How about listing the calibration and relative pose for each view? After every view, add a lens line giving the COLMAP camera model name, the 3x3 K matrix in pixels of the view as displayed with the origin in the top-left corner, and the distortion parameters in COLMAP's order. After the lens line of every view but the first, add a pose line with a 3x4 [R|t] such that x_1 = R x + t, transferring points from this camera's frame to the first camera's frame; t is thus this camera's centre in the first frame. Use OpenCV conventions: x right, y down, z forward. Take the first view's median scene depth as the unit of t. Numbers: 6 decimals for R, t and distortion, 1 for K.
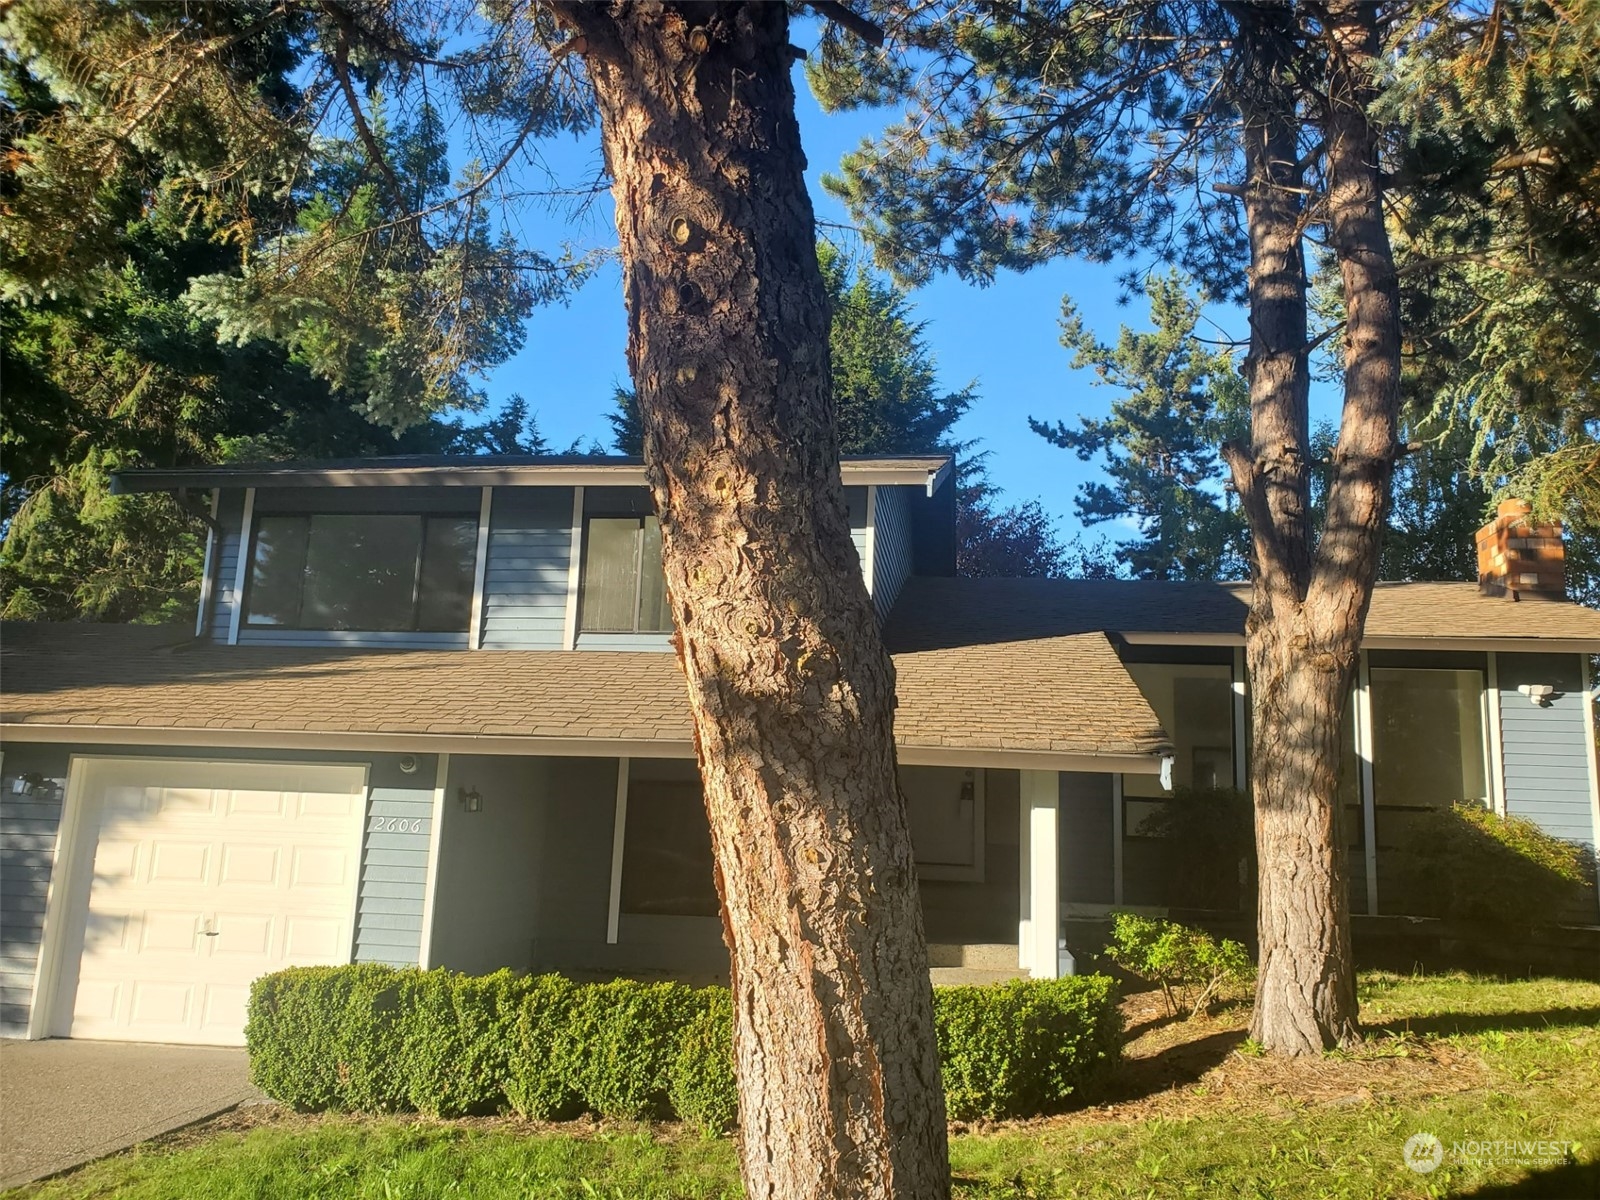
lens RADIAL K [[1137.3, 0, 799.2], [0, 1137.3, 656.3], [0, 0, 1]] dist [0.004146, 0.005542]
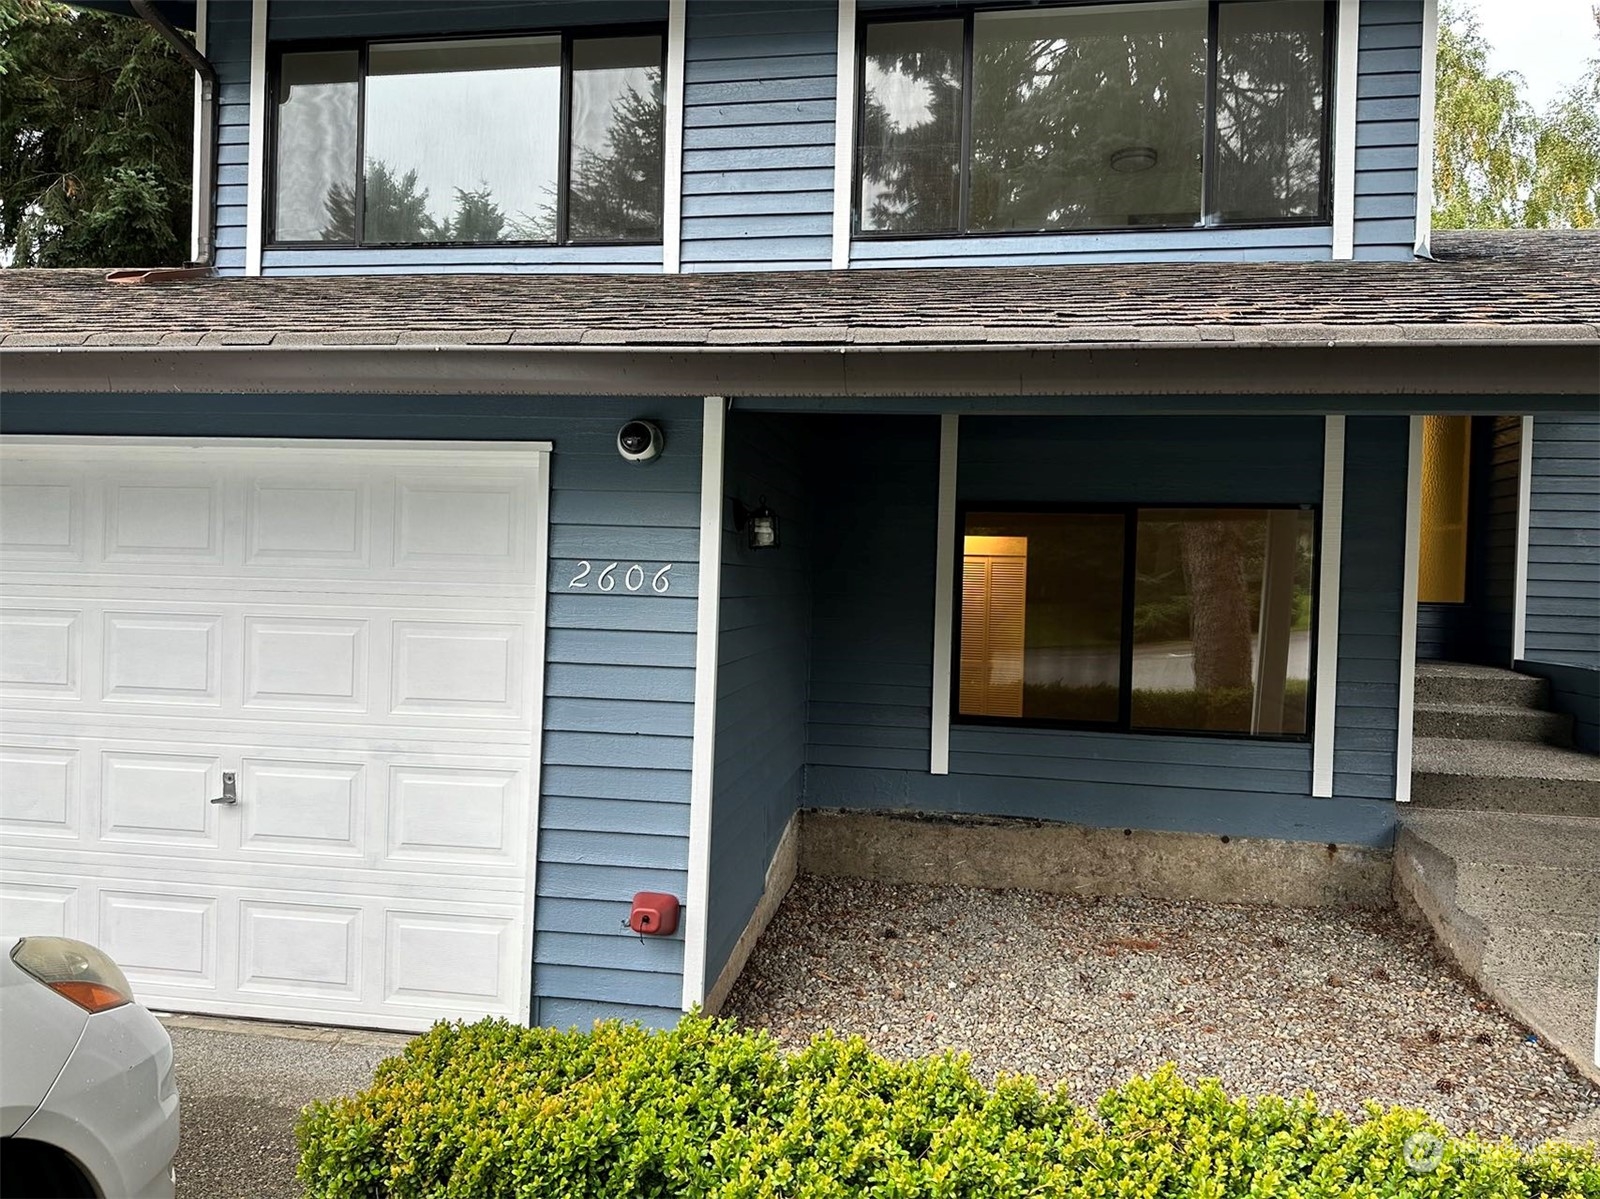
lens RADIAL K [[1086.4, 0, 800.0], [0, 1086.4, 599.5], [0, 0, 1]] dist [0.002471, 0.000770]
pose [[0.999485, -0.009019, -0.030811, -0.207530], [0.013961, 0.986338, 0.164142, 0.067532], [0.028910, -0.164487, 0.985955, 0.443244]]
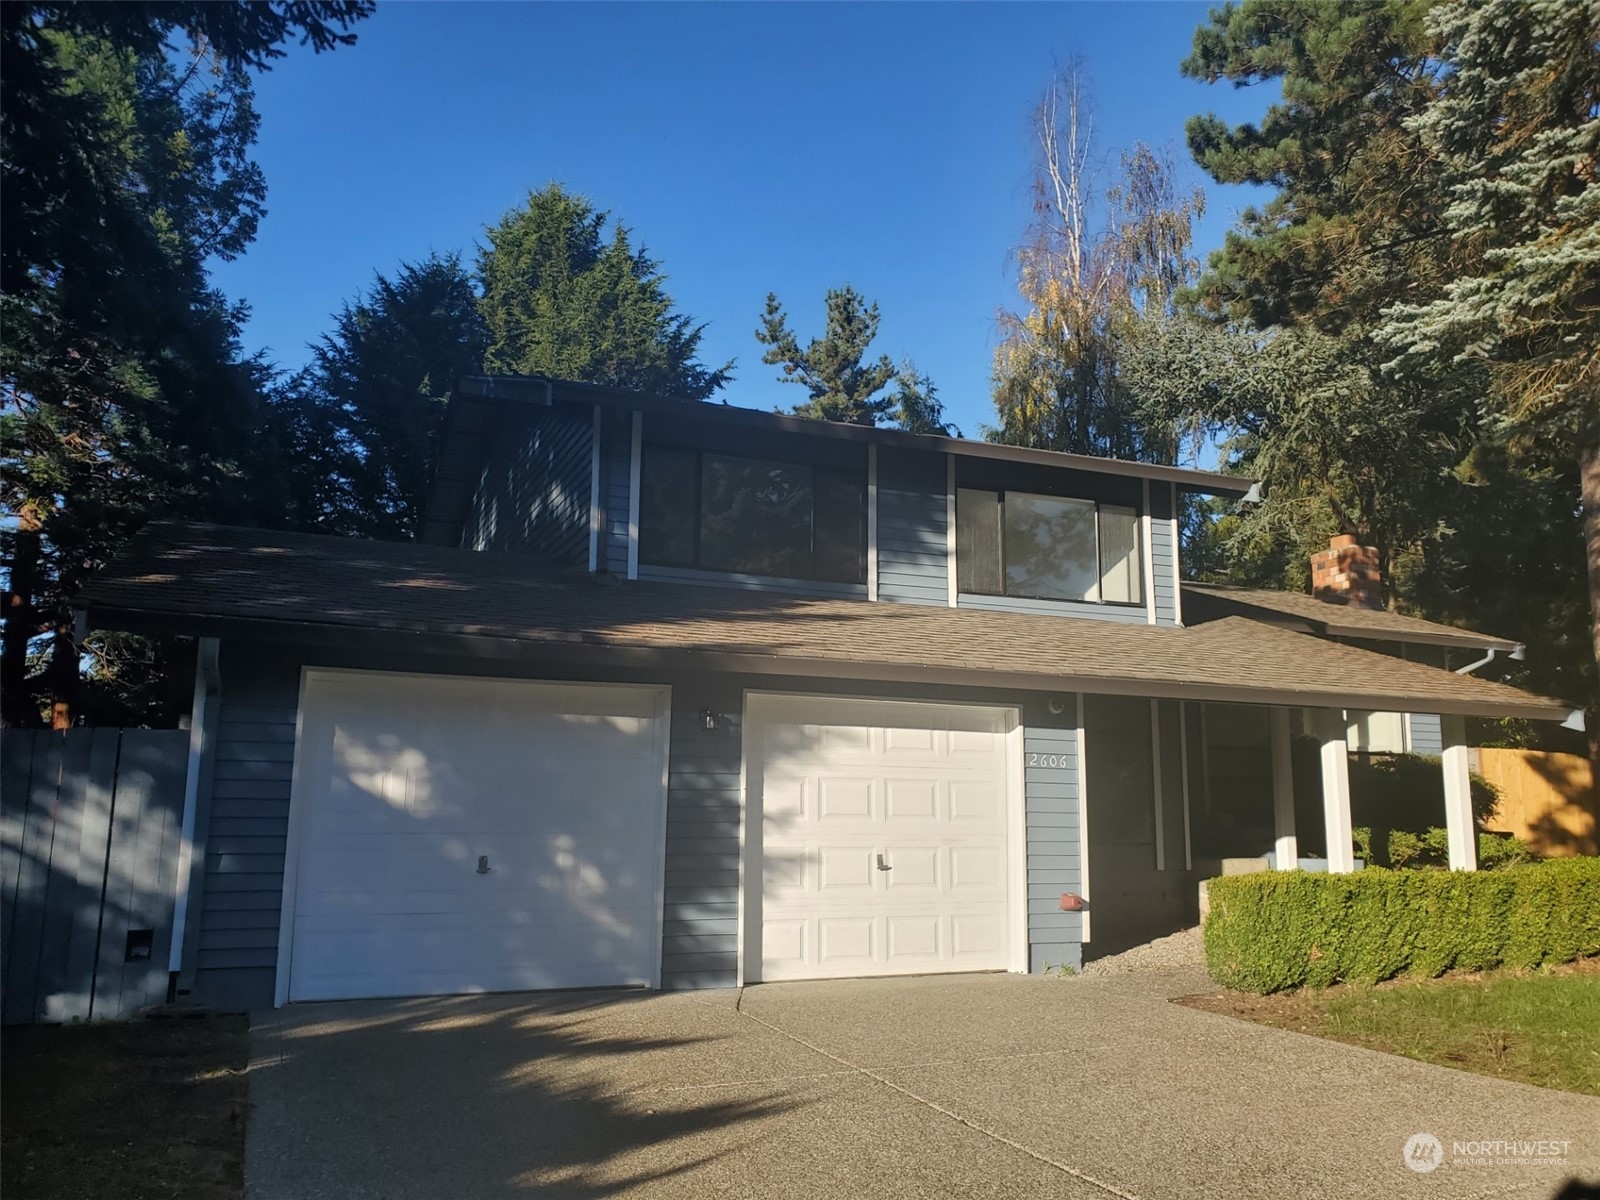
lens RADIAL K [[1124.6, 0, 806.3], [0, 1124.6, 633.8], [0, 0, 1]] dist [0.119432, -0.167702]
pose [[0.871934, 0.047598, 0.487304, -0.853686], [-0.051561, 0.998656, -0.005286, 0.033224], [-0.486900, -0.020517, 0.873217, 0.119616]]
